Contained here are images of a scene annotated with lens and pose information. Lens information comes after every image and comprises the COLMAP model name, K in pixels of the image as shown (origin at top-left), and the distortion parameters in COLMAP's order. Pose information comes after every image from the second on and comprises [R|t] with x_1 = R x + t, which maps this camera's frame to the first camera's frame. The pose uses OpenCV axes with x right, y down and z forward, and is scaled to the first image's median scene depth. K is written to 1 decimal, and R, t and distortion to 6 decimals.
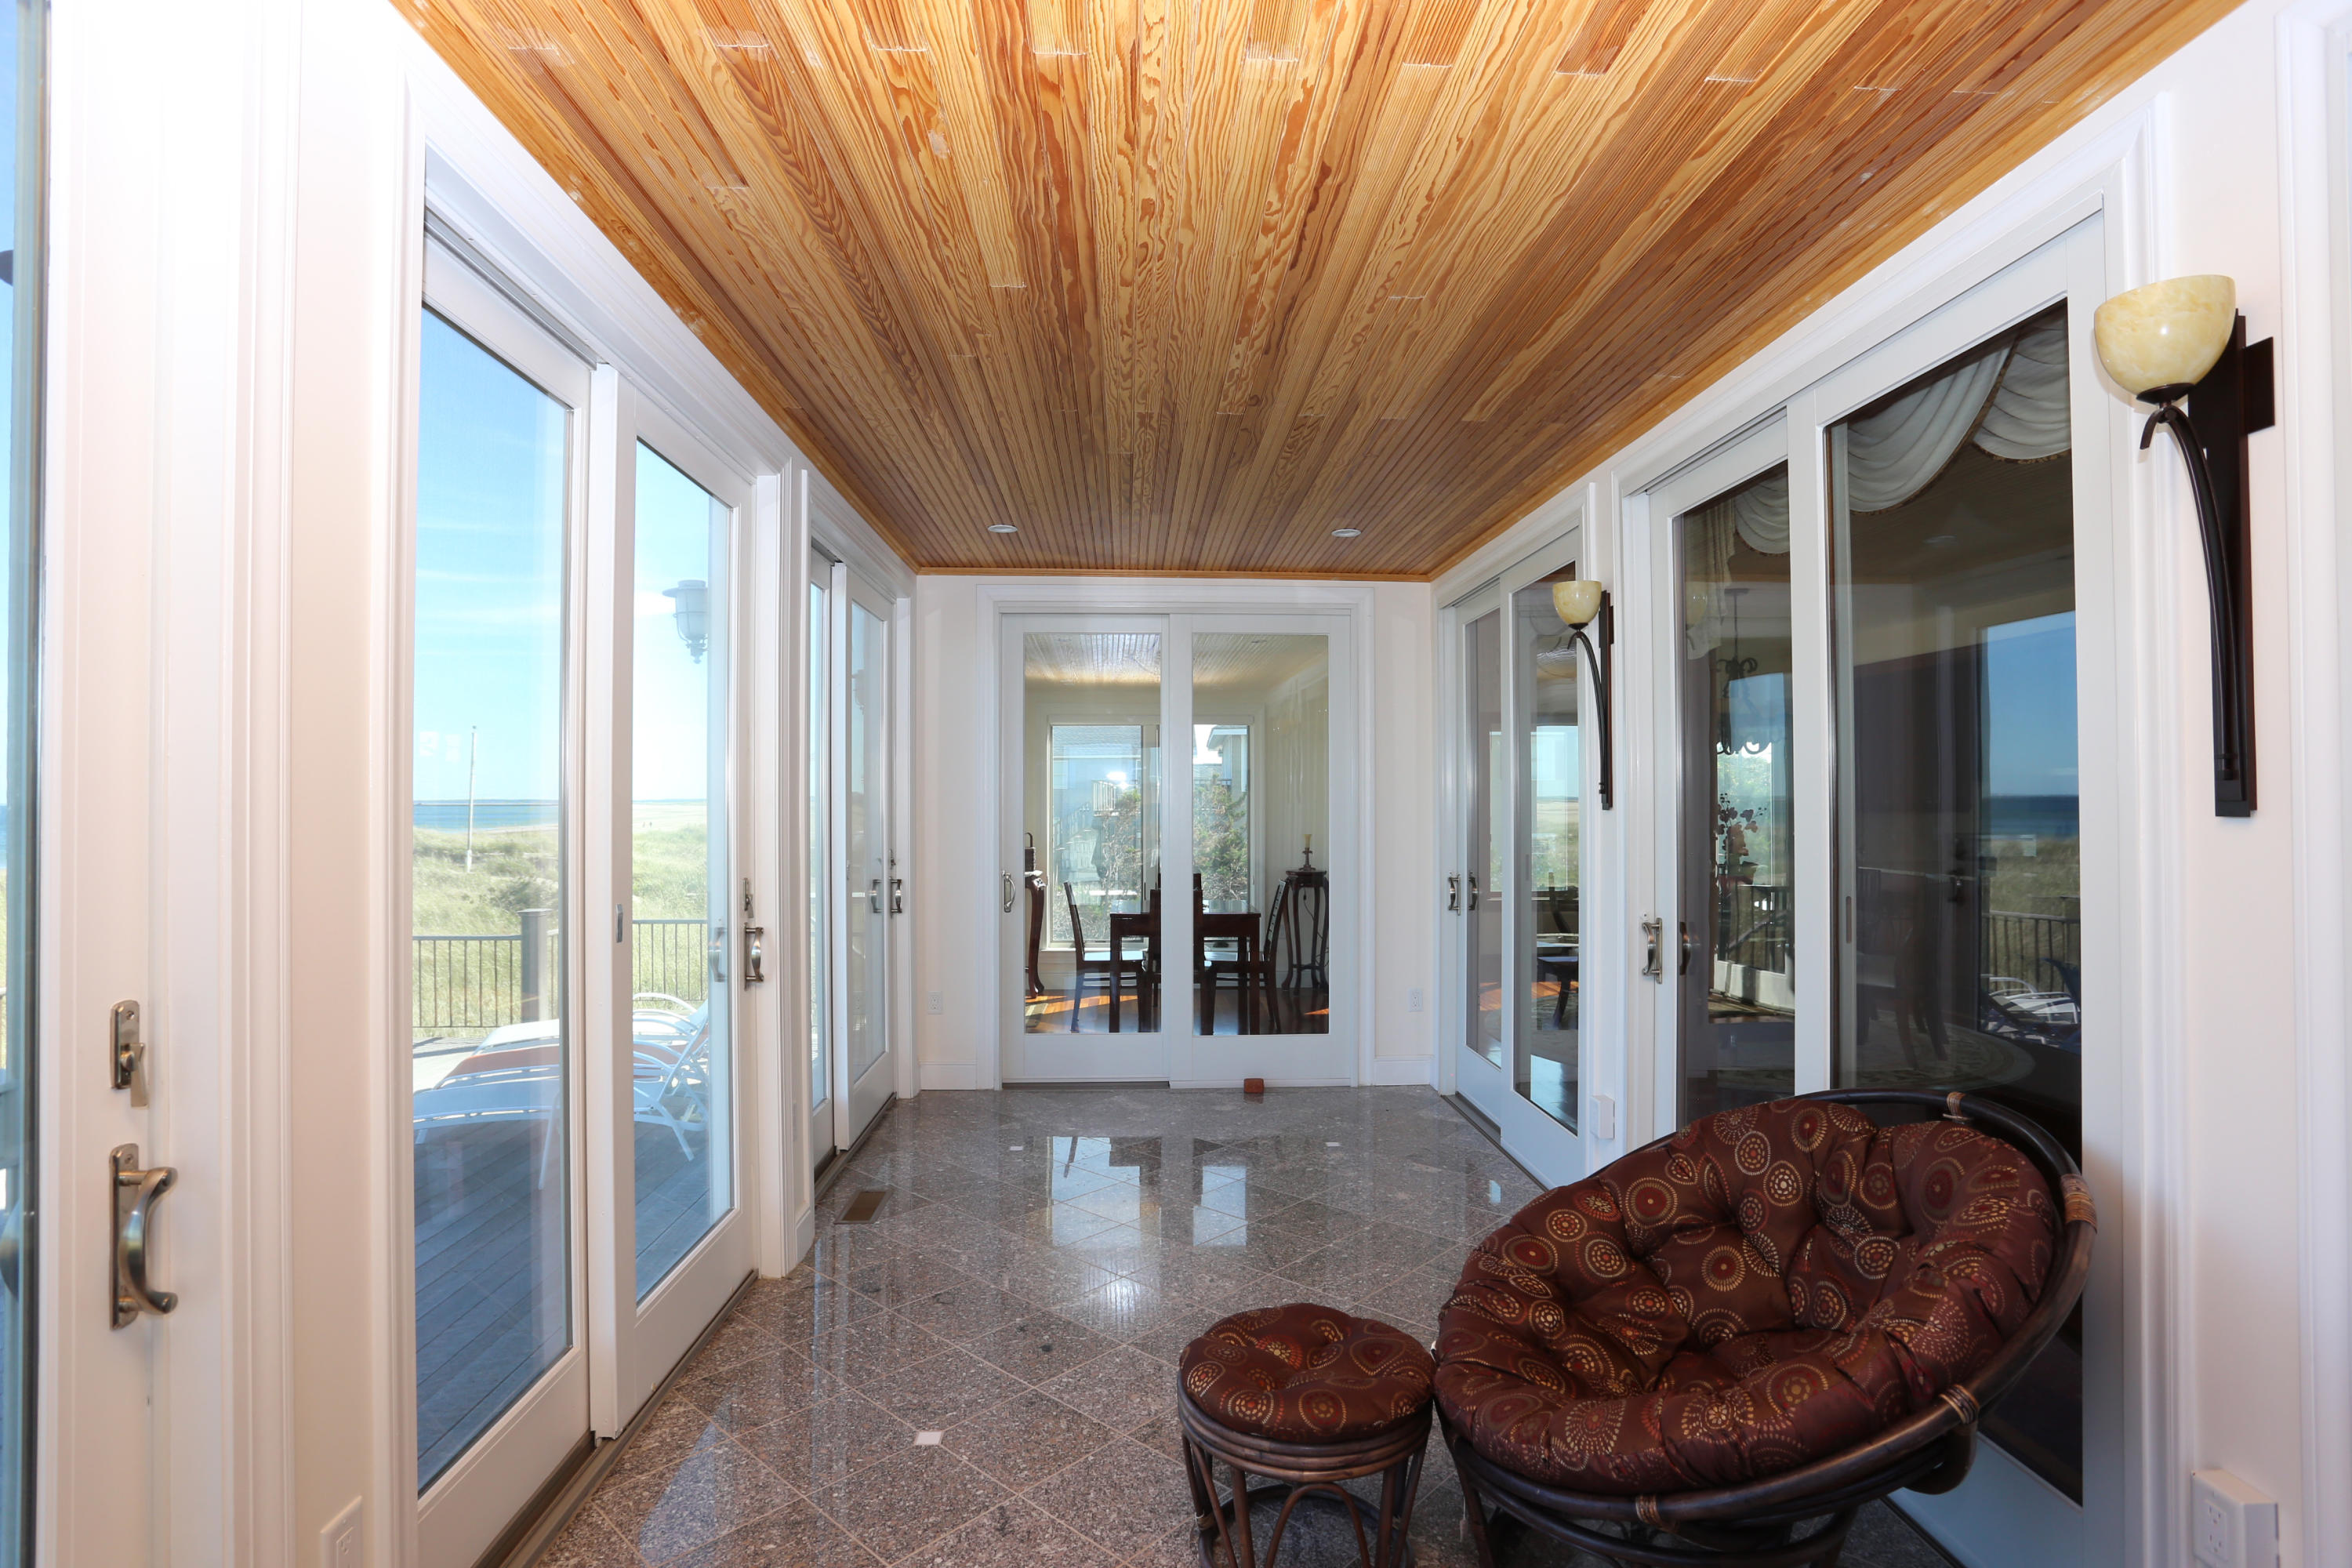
lens RADIAL K [[1164.7, 0, 1176.0], [0, 1164.7, 784.0], [0, 0, 1]] dist [-0.021716, 0.001663]
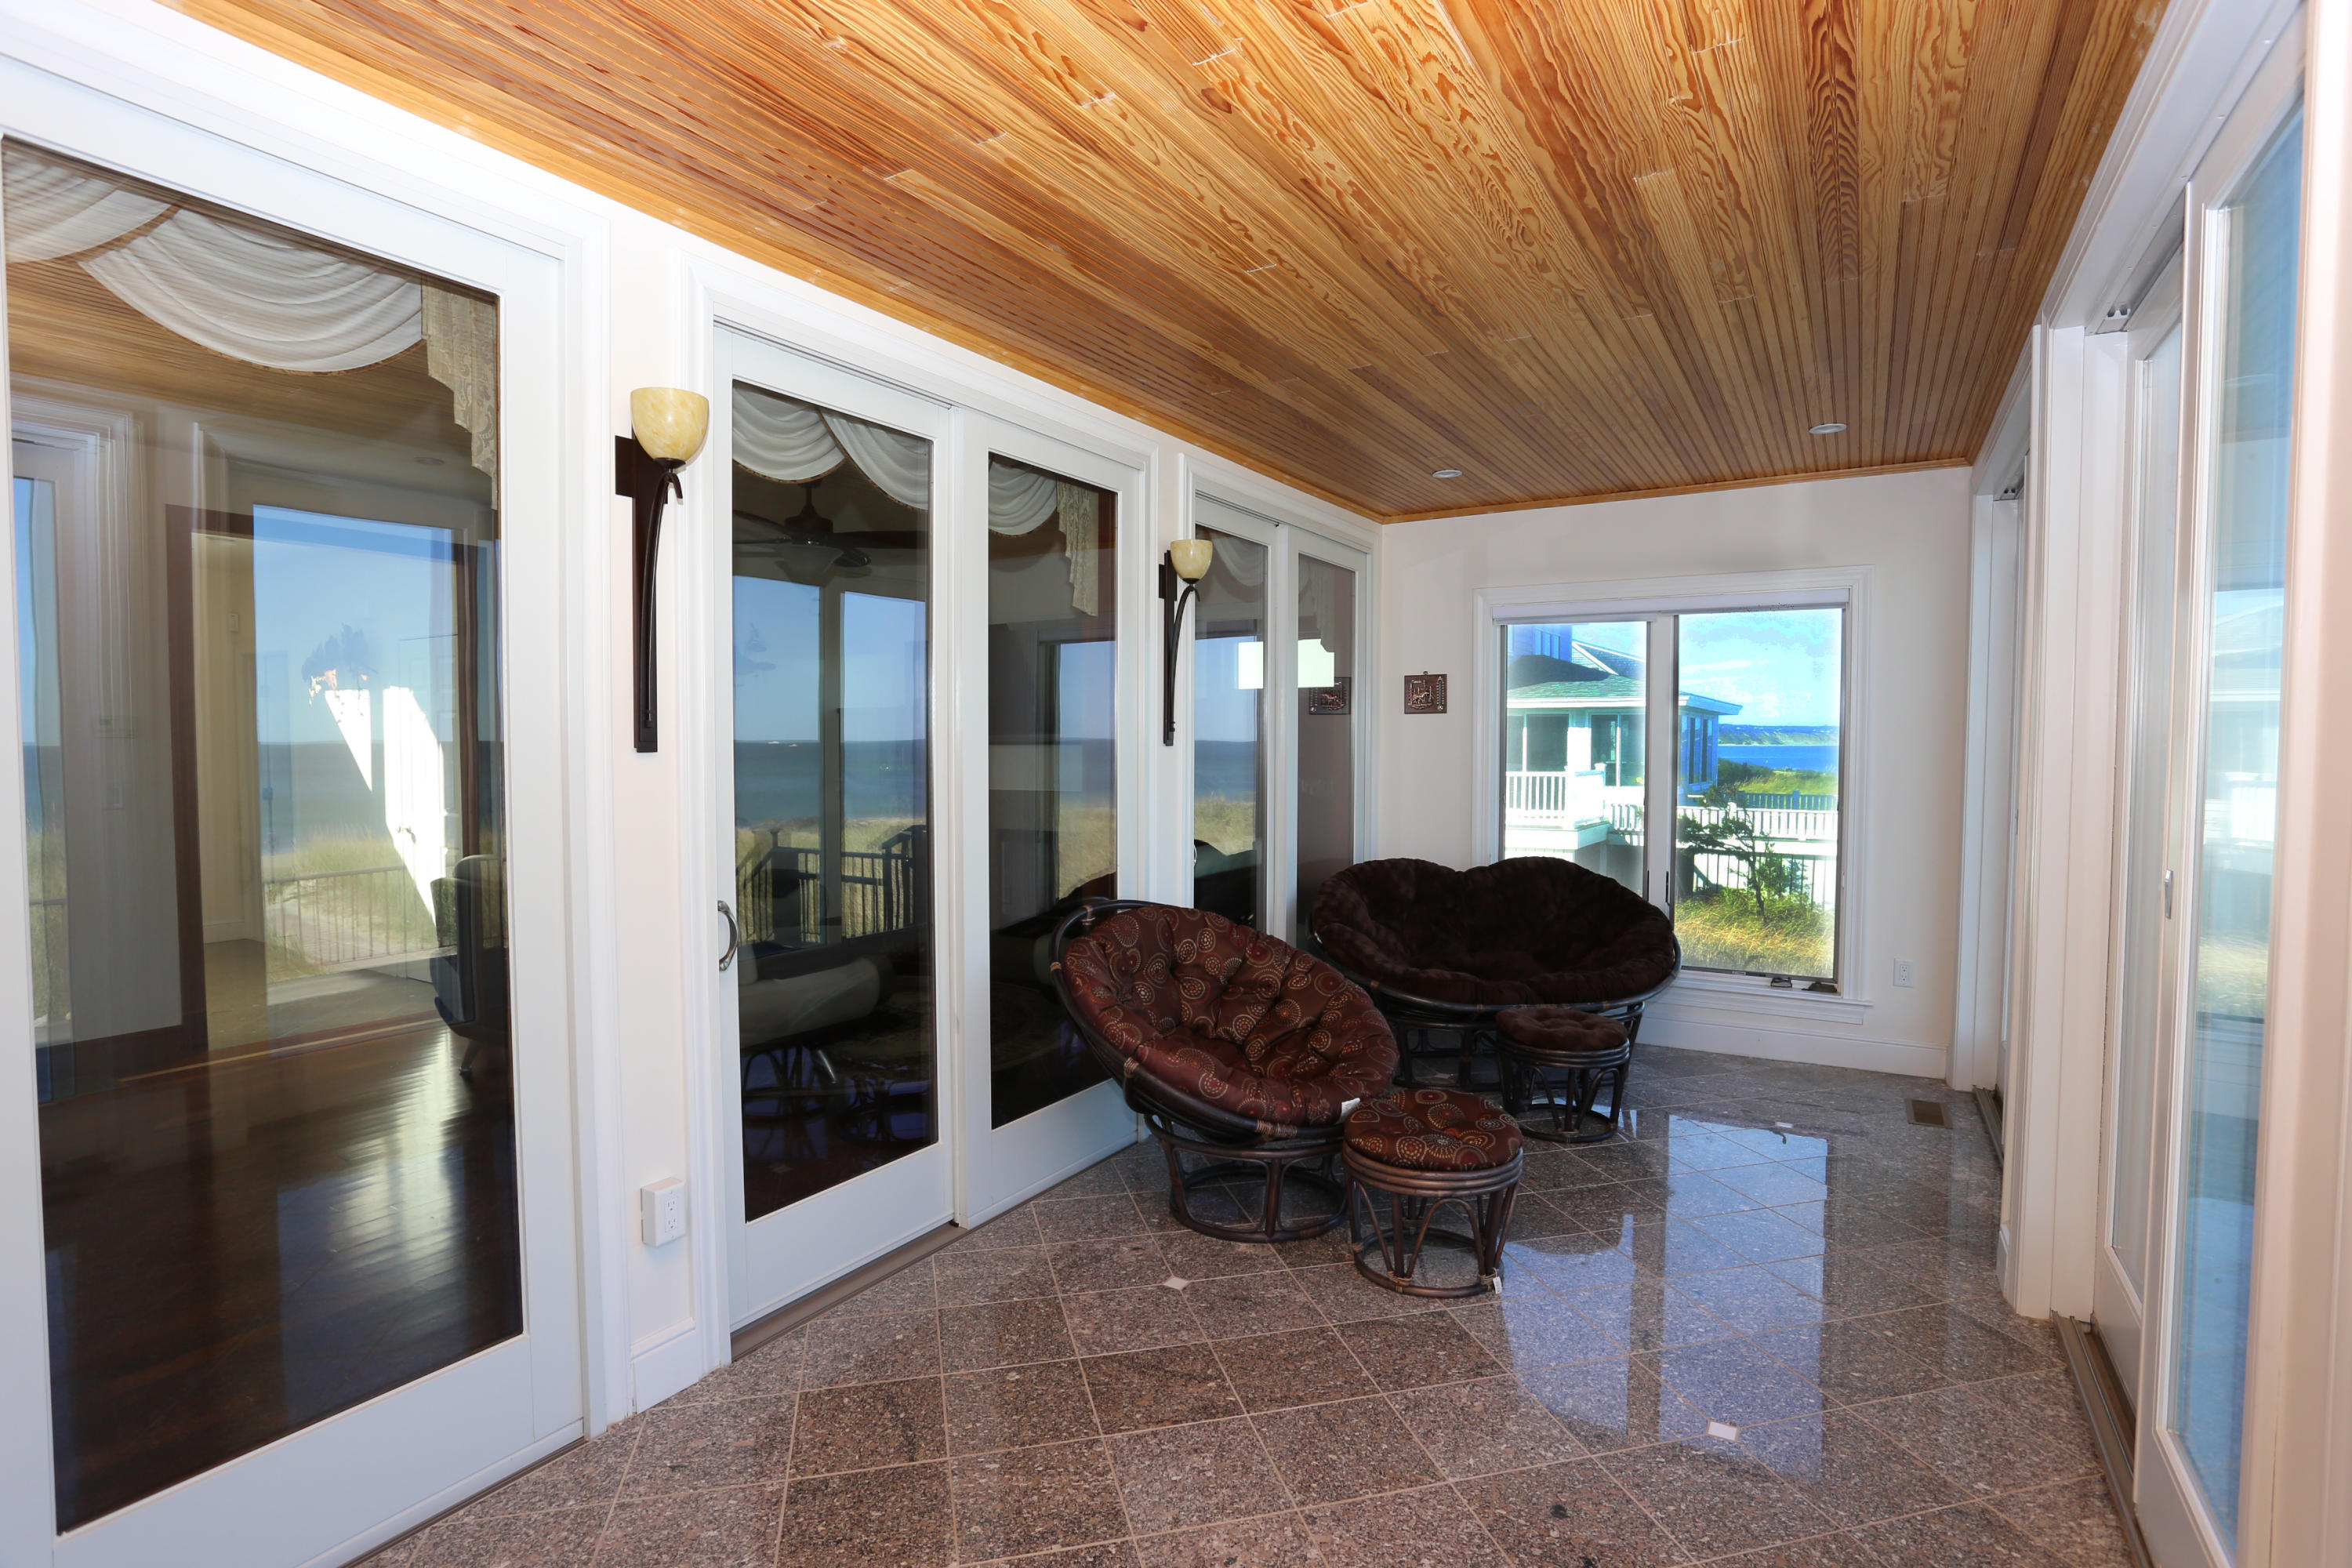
lens RADIAL K [[1164.7, 0, 1176.0], [0, 1164.7, 784.0], [0, 0, 1]] dist [-0.021716, 0.001663]
pose [[-0.837975, -0.020701, 0.545316, -0.332151], [-0.009696, 0.999687, 0.023049, 0.031222], [-0.545622, 0.014027, -0.837914, 1.958889]]
